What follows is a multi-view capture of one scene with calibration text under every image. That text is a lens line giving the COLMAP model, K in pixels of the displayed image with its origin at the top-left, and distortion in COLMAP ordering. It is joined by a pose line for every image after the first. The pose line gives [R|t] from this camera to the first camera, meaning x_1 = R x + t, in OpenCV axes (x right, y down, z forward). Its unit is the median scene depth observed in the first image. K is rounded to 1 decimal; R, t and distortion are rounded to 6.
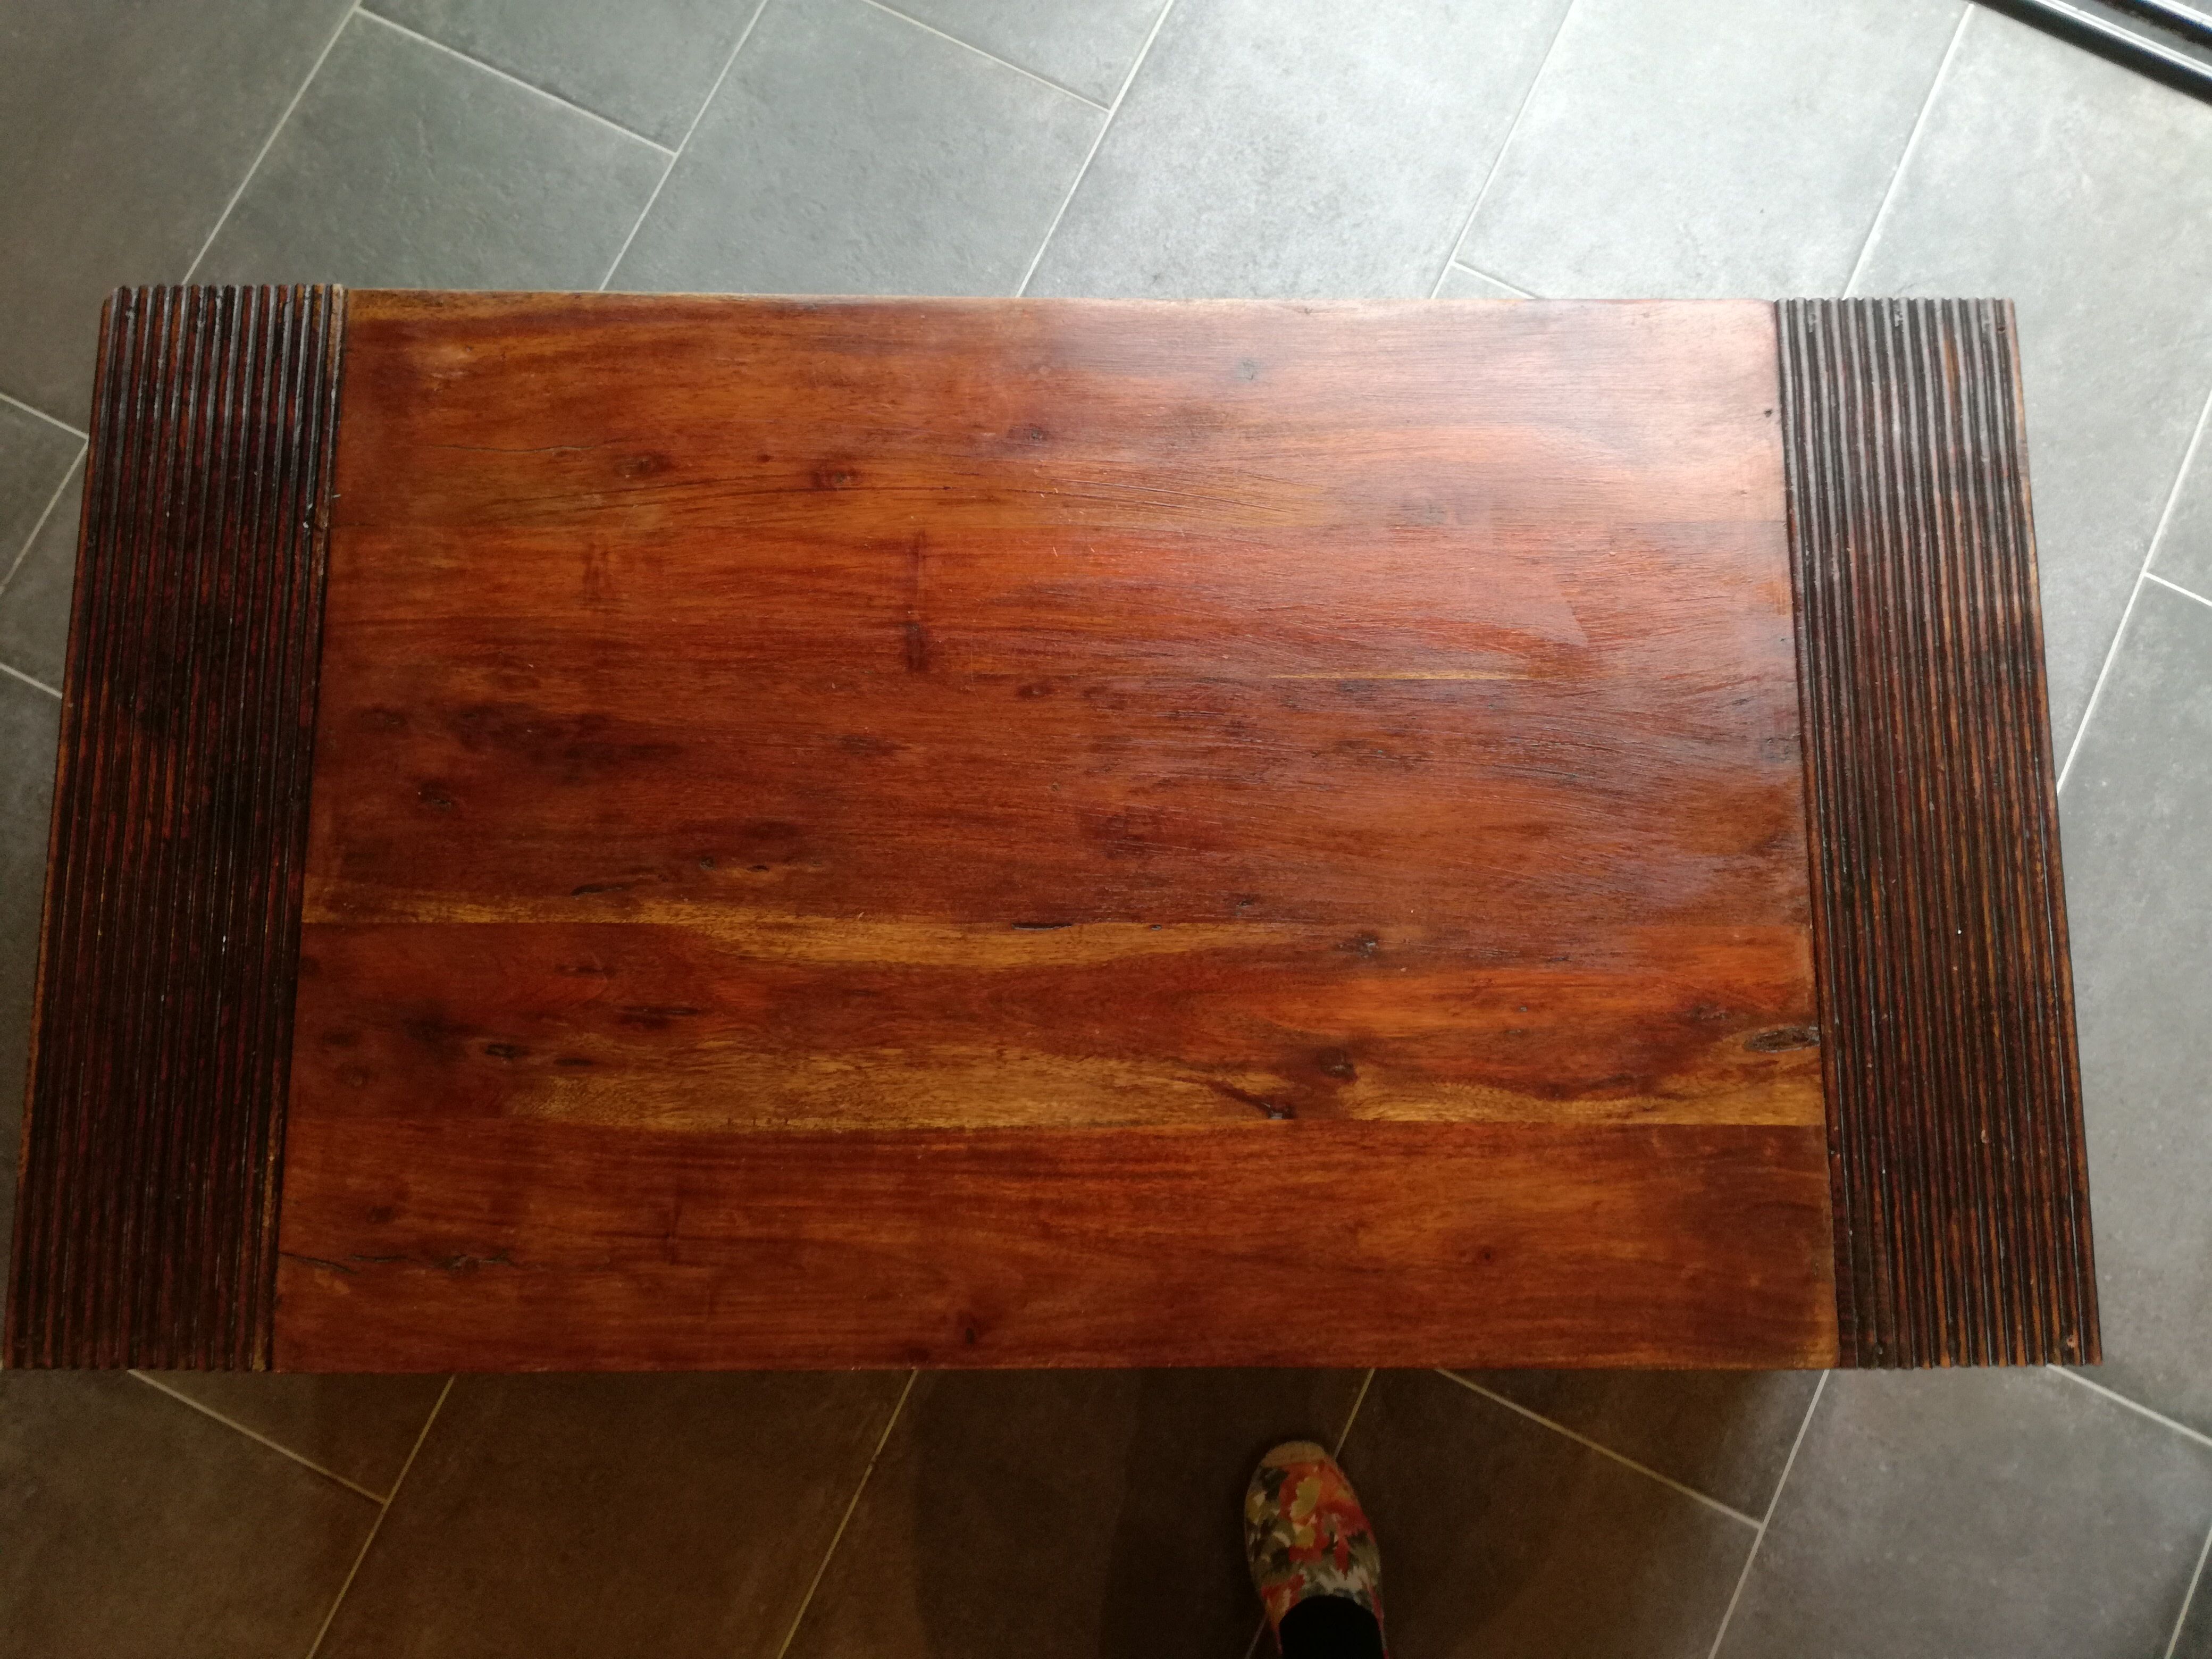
lens RADIAL K [[1856.8, 0, 1093.2], [0, 1856.8, 824.2], [0, 0, 1]] dist [0.119492, -0.218267]
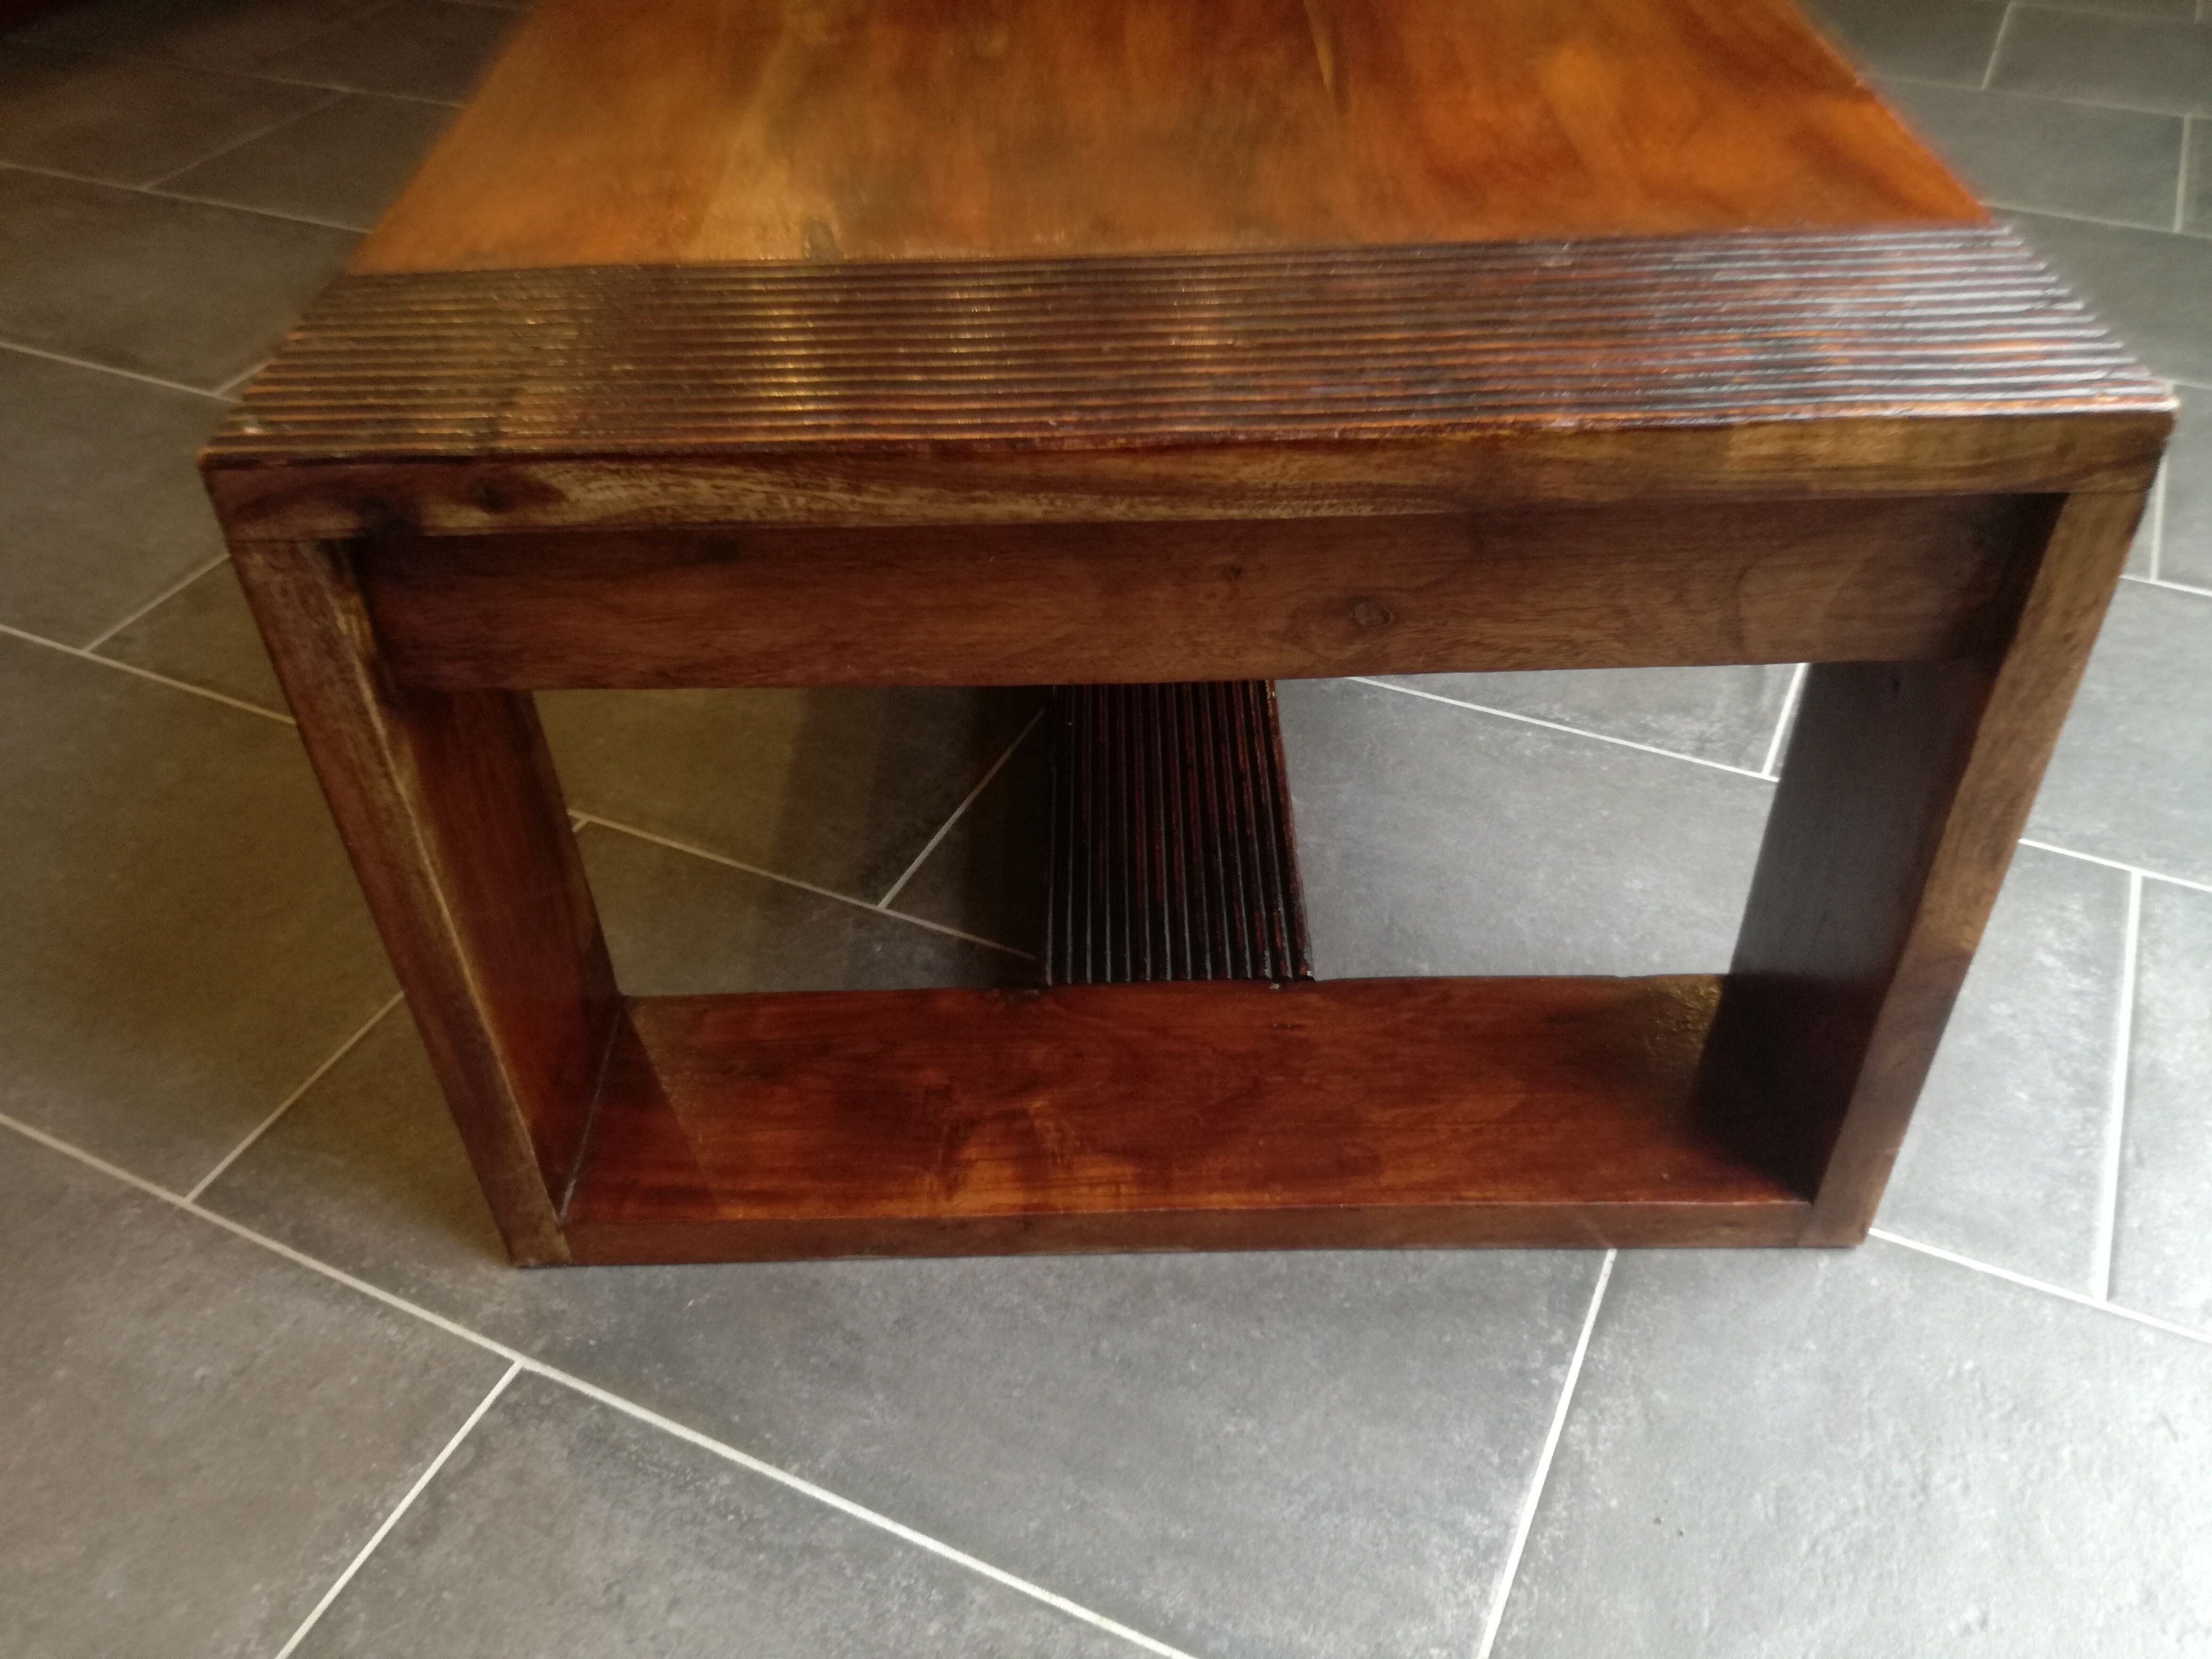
lens RADIAL K [[1823.9, 0, 1099.4], [0, 1823.9, 840.3], [0, 0, 1]] dist [0.067552, -0.126701]
pose [[0.002519, 0.632196, -0.774805, 1.020386], [-0.982034, 0.147763, 0.117373, -0.031824], [0.188690, 0.760589, 0.621210, 0.772644]]
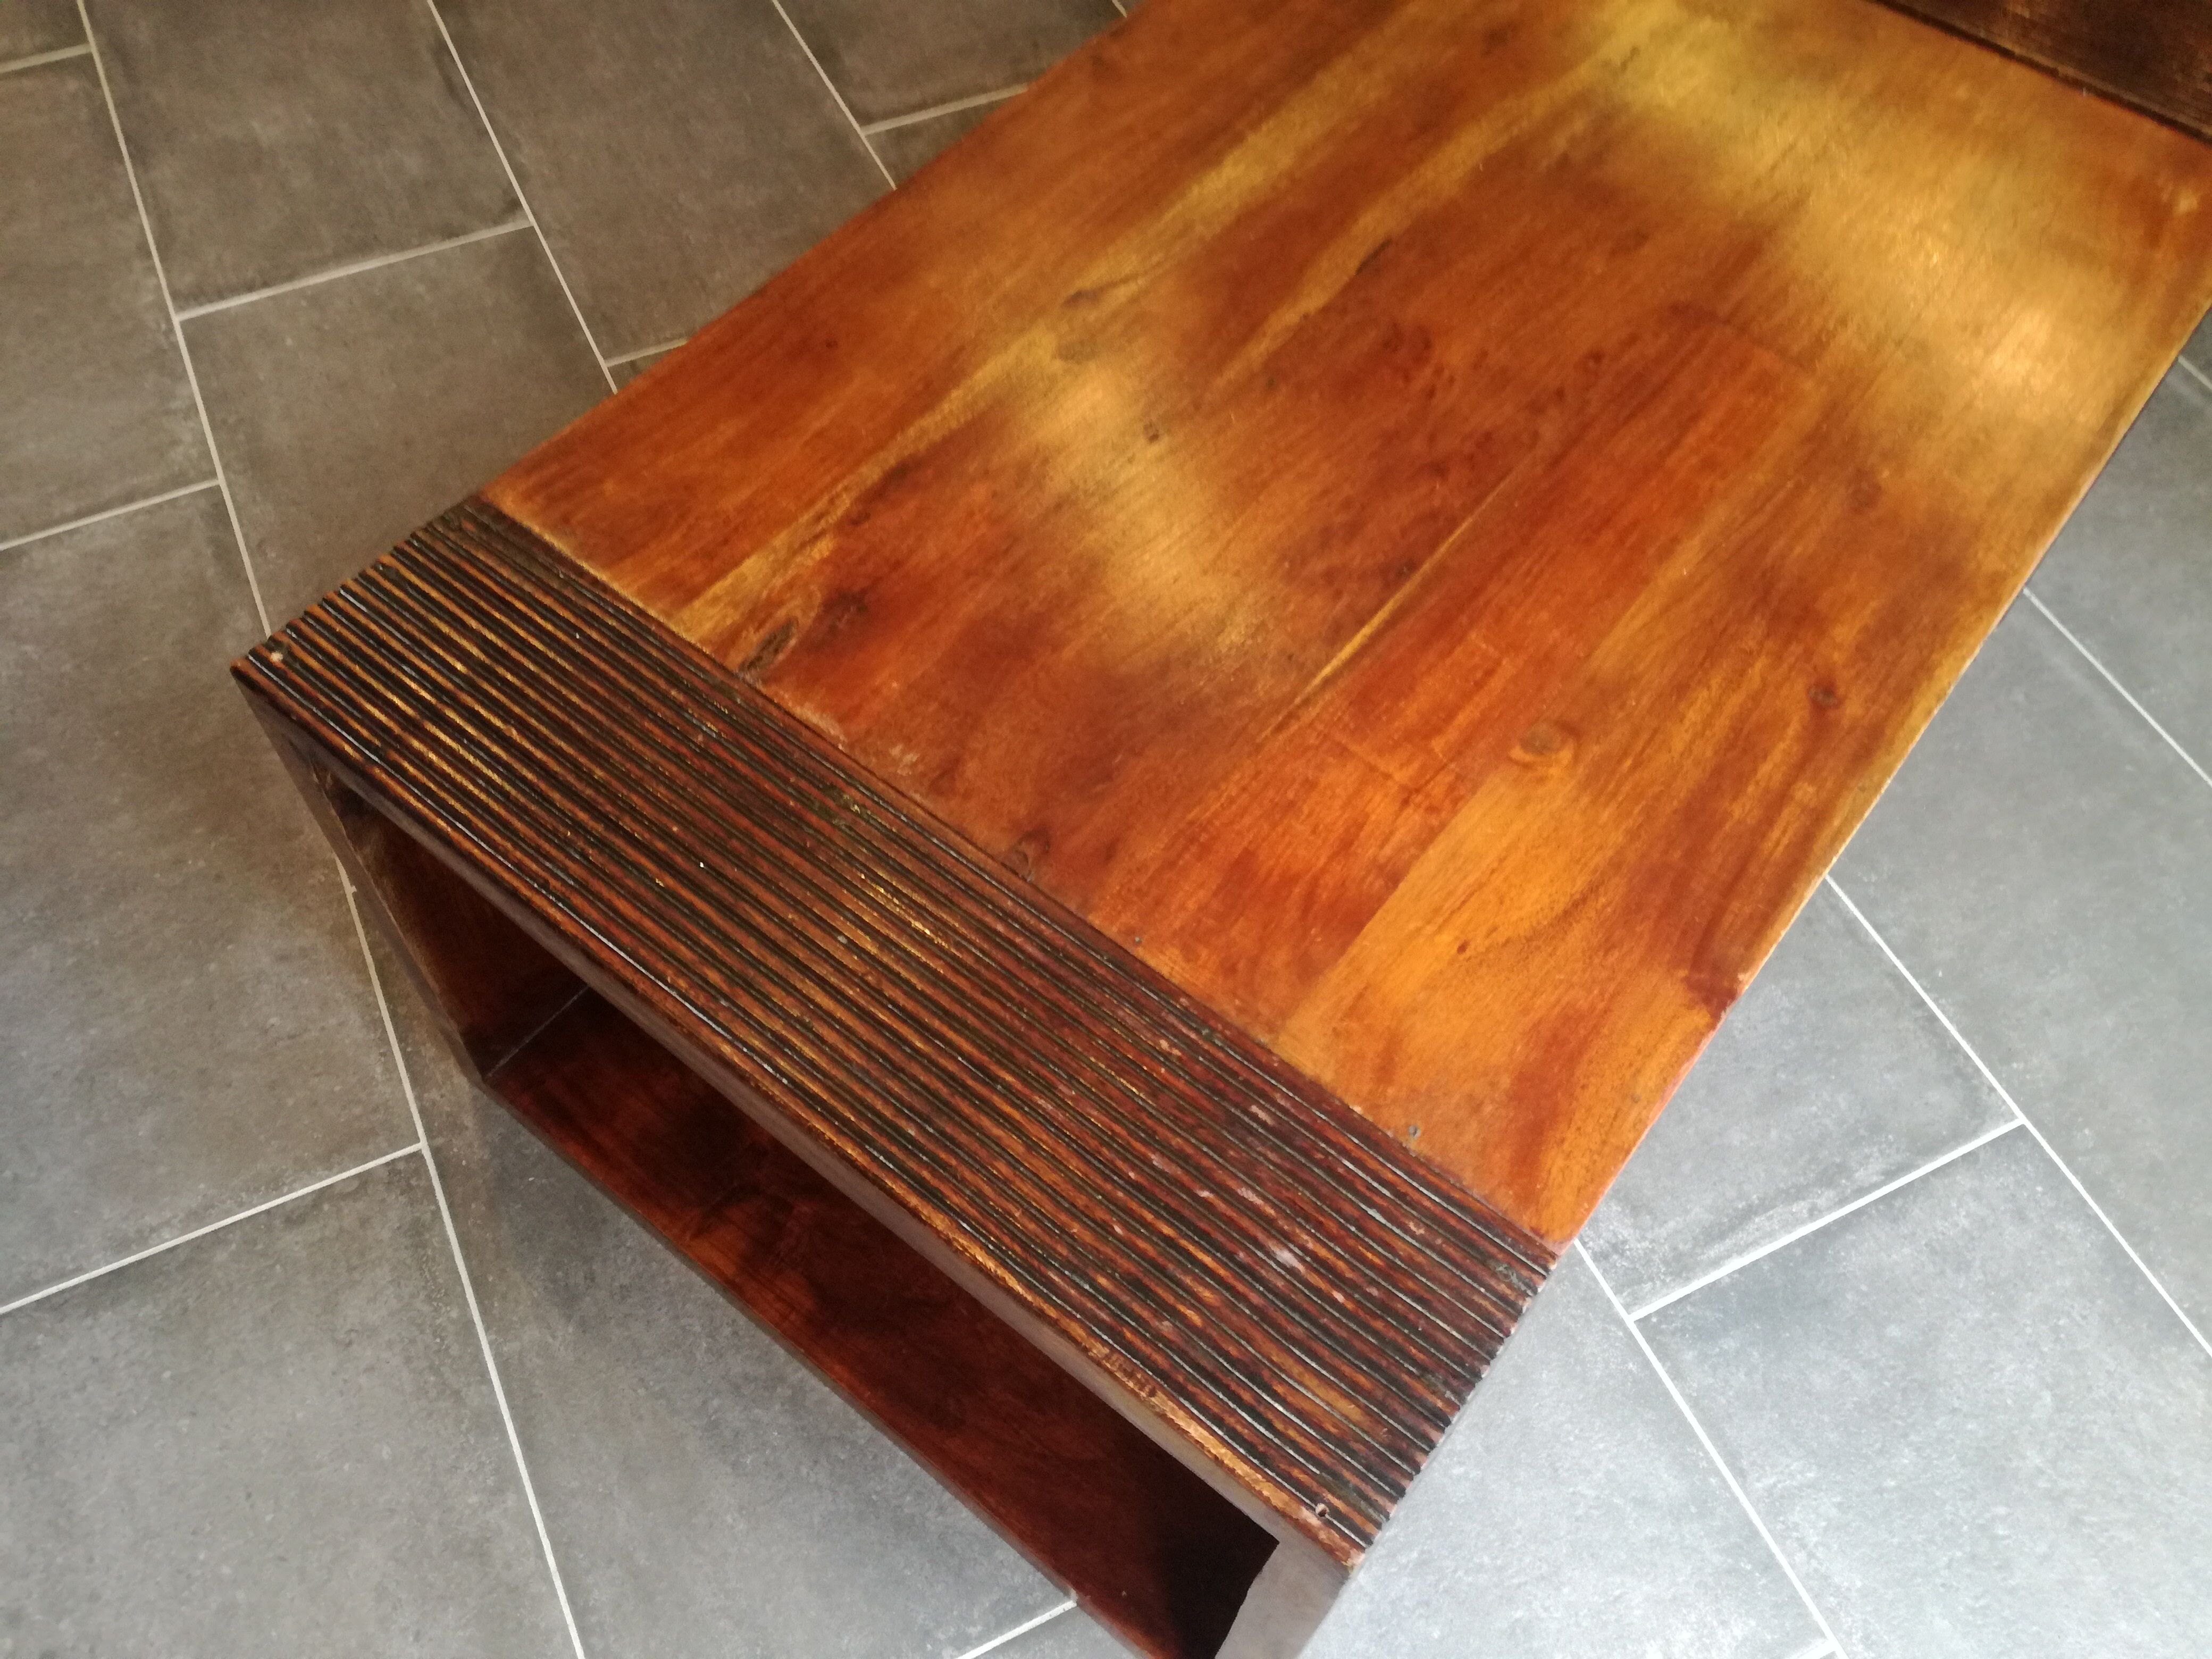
lens RADIAL K [[1823.9, 0, 1099.4], [0, 1823.9, 840.3], [0, 0, 1]] dist [0.067552, -0.126701]
pose [[-0.621504, 0.630805, -0.464562, 0.705554], [-0.779265, -0.436859, 0.449334, -0.399967], [0.080494, 0.641280, 0.763073, 0.449899]]
